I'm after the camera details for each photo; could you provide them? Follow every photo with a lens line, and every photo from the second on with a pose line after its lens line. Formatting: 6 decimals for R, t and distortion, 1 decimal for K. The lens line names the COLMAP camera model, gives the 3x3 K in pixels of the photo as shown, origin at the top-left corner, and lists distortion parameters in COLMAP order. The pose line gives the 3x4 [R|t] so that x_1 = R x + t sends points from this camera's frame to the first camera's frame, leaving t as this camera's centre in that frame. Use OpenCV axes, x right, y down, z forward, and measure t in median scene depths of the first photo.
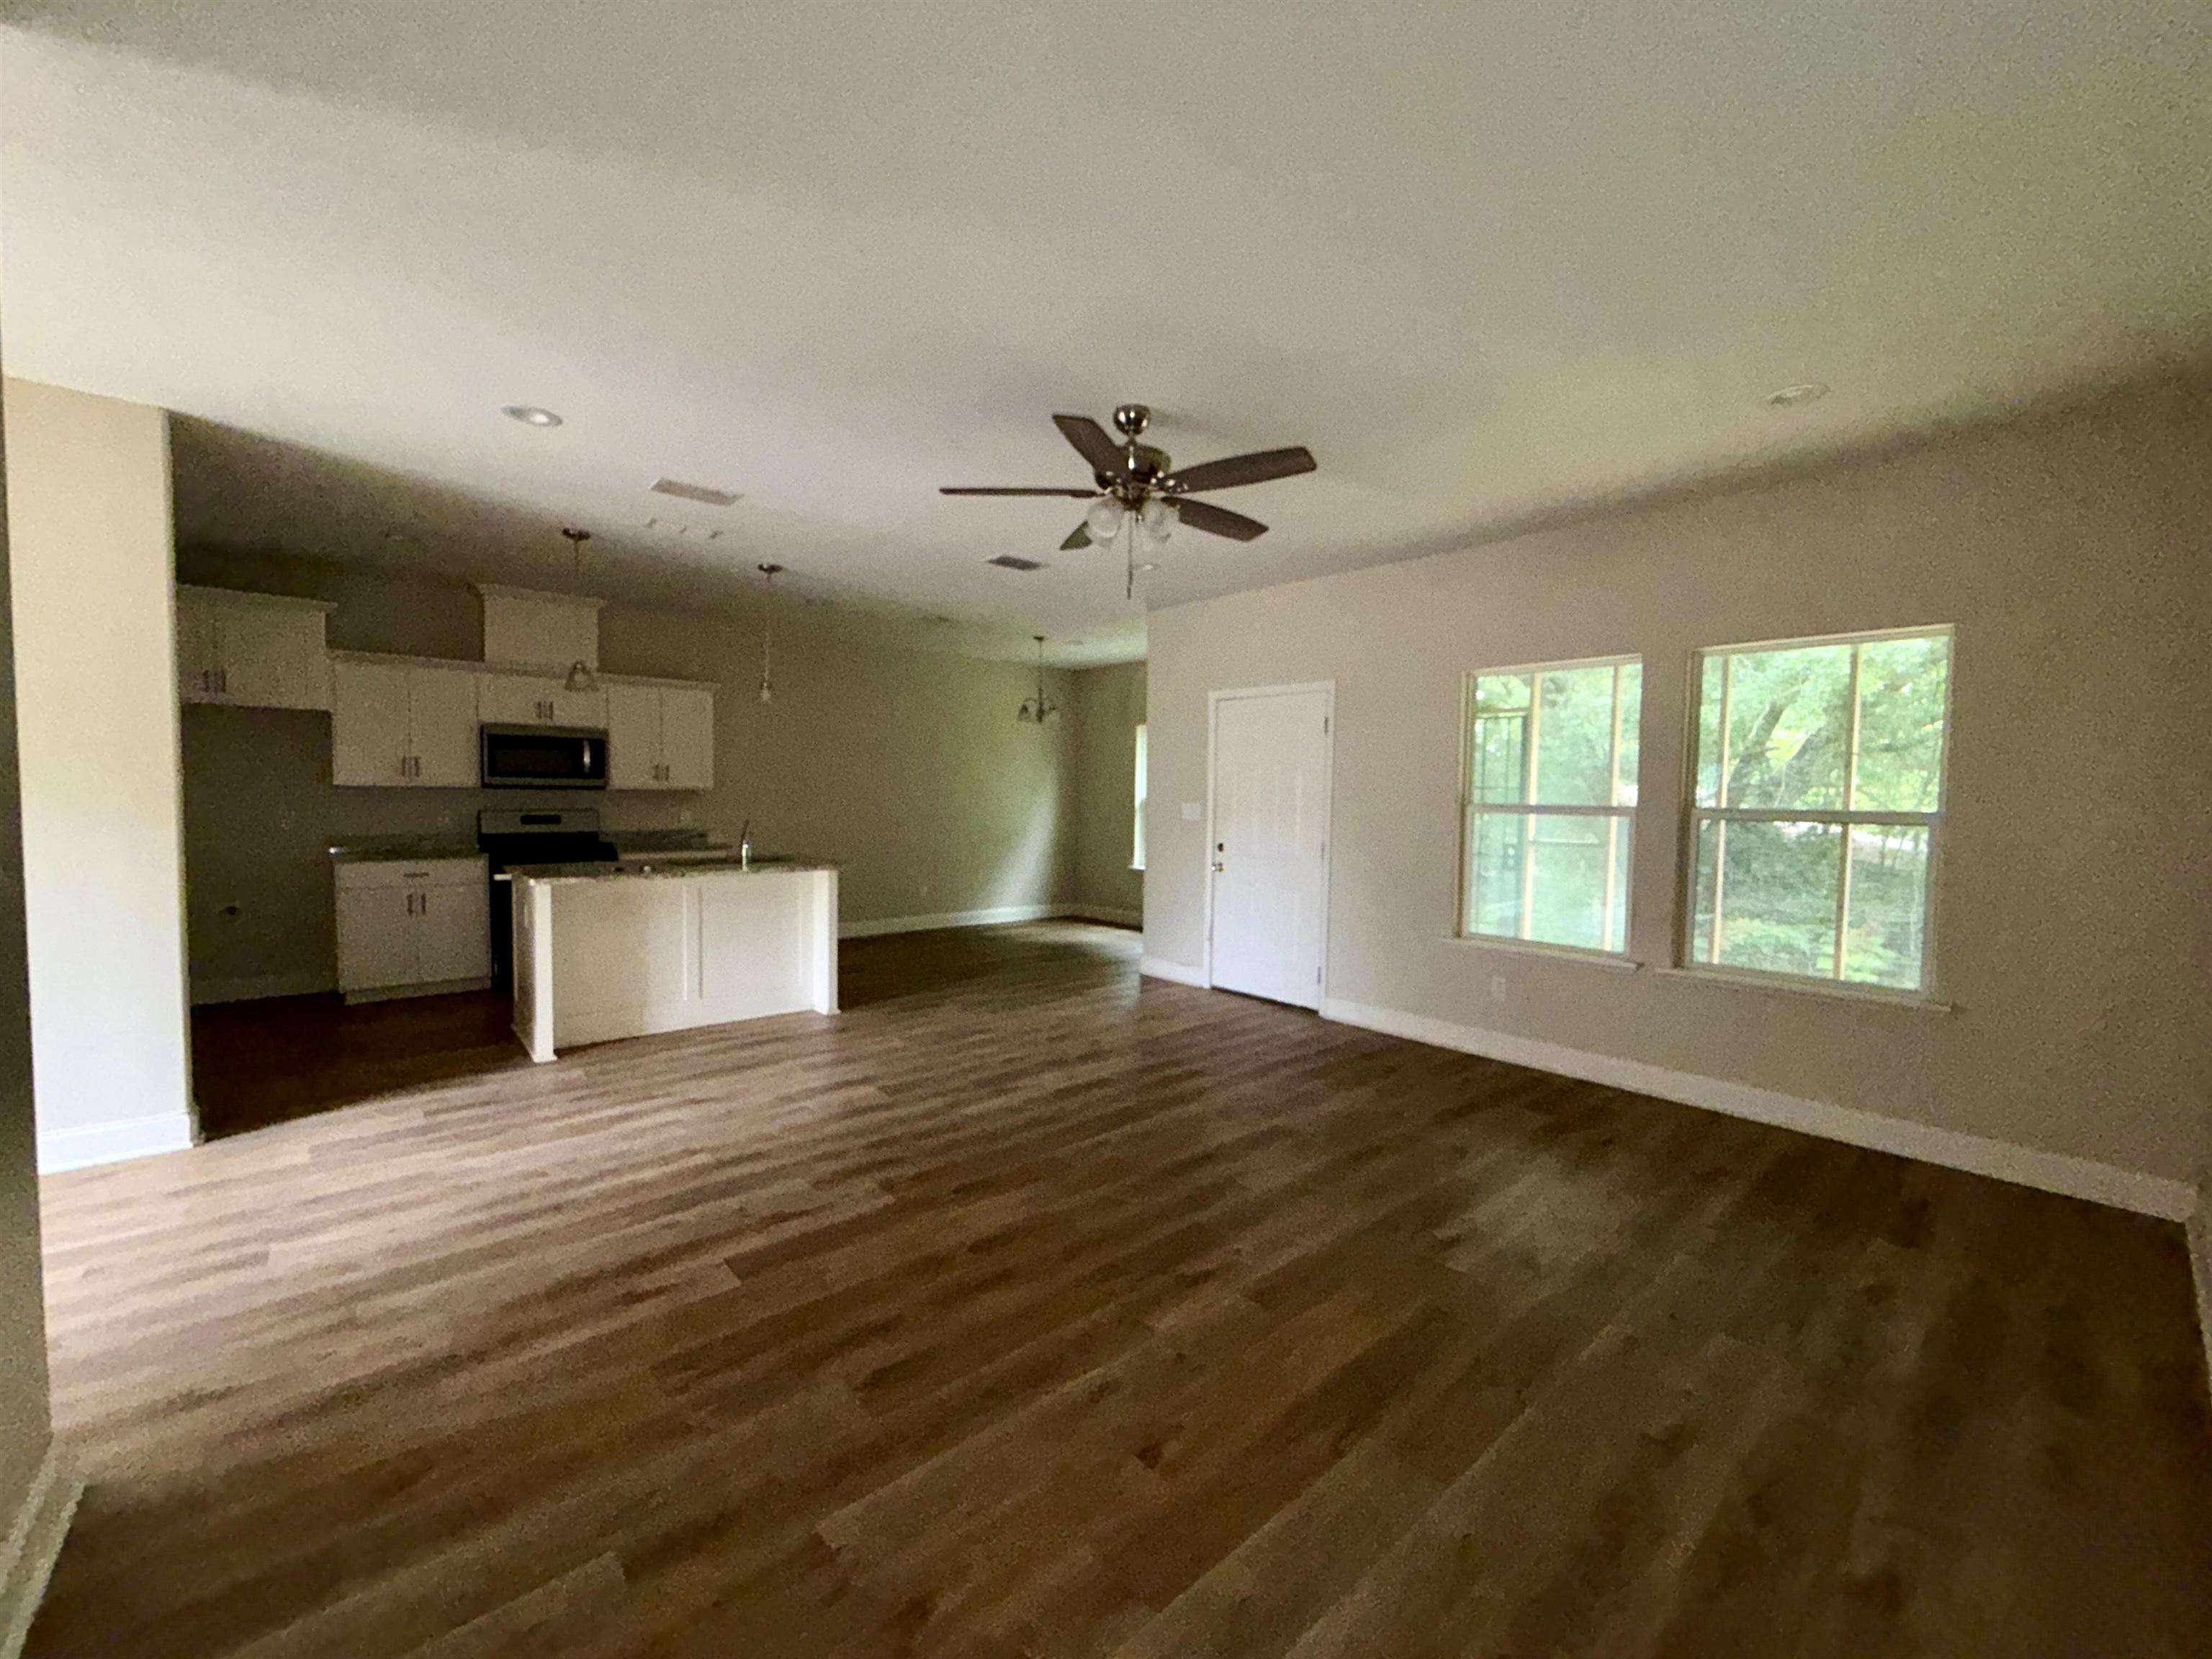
lens RADIAL K [[881.4, 0, 1102.5], [0, 881.4, 834.2], [0, 0, 1]] dist [-0.003976, 0.000083]
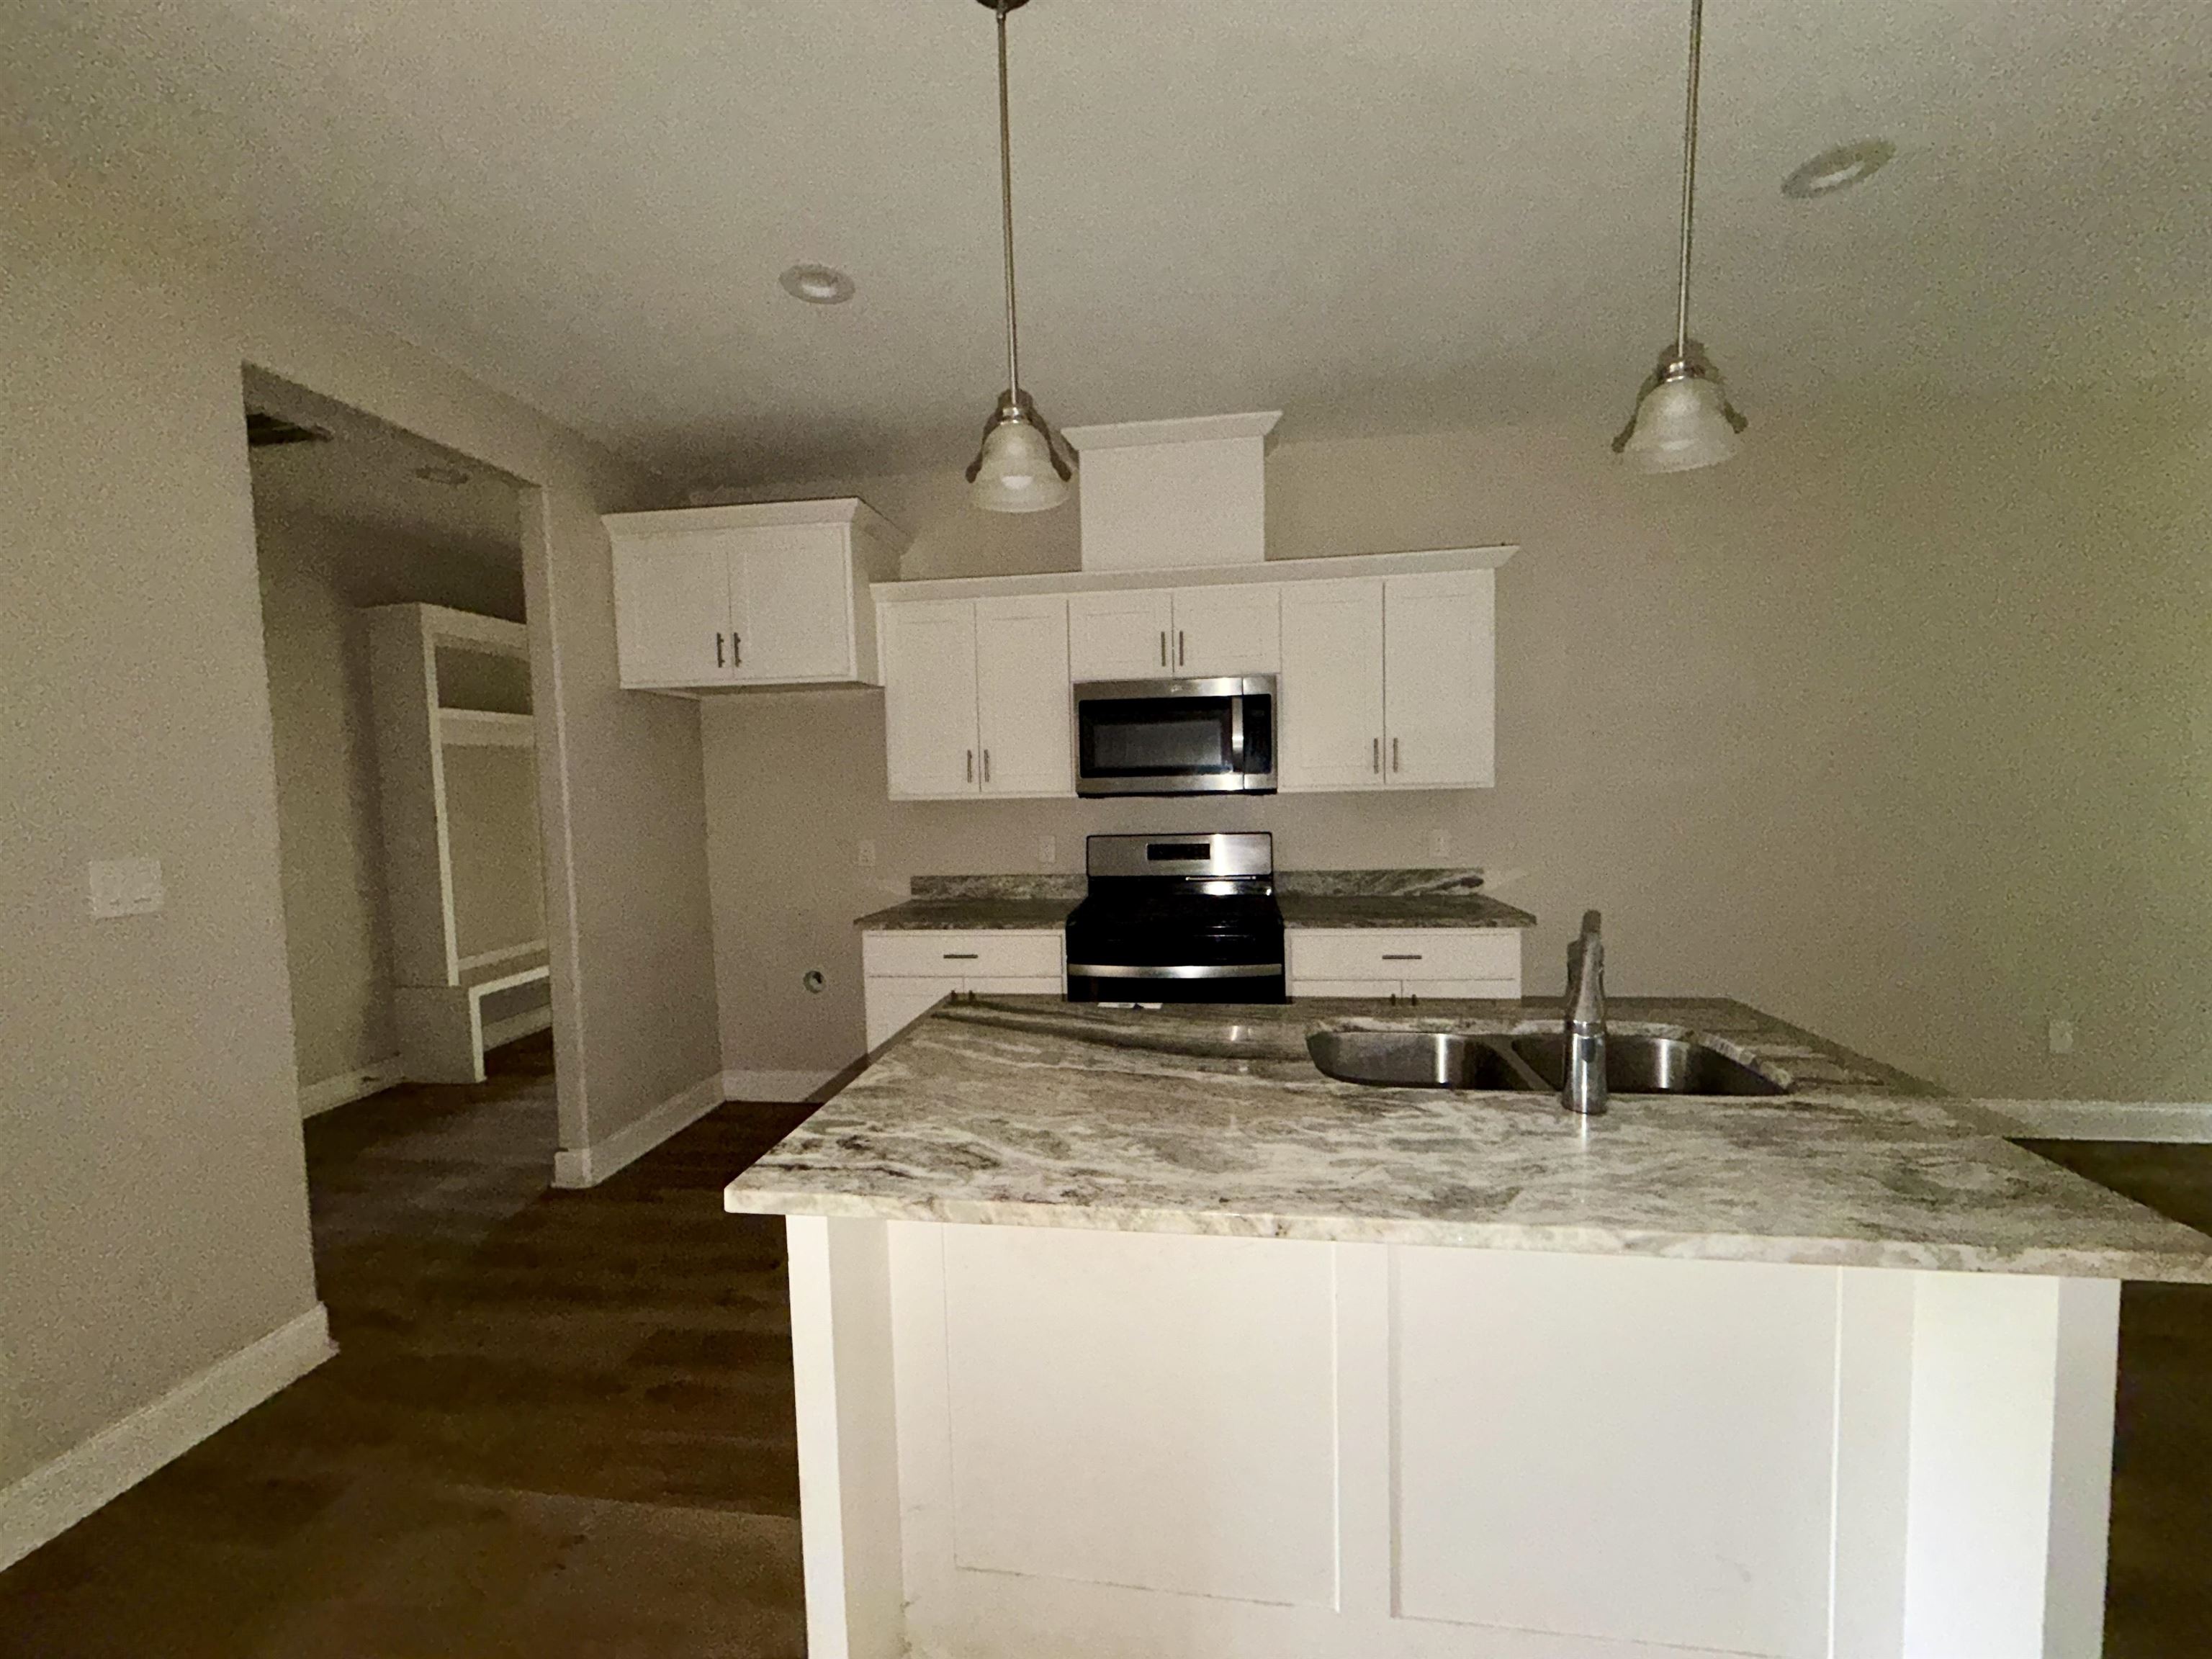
lens RADIAL K [[881.4, 0, 1098.0], [0, 881.4, 830.8], [0, 0, 1]] dist [-0.003976, 0.000083]
pose [[0.649570, 0.014123, -0.760170, -0.335208], [-0.001304, 0.999847, 0.017461, -0.051843], [0.760300, -0.010351, 0.649489, 0.802086]]
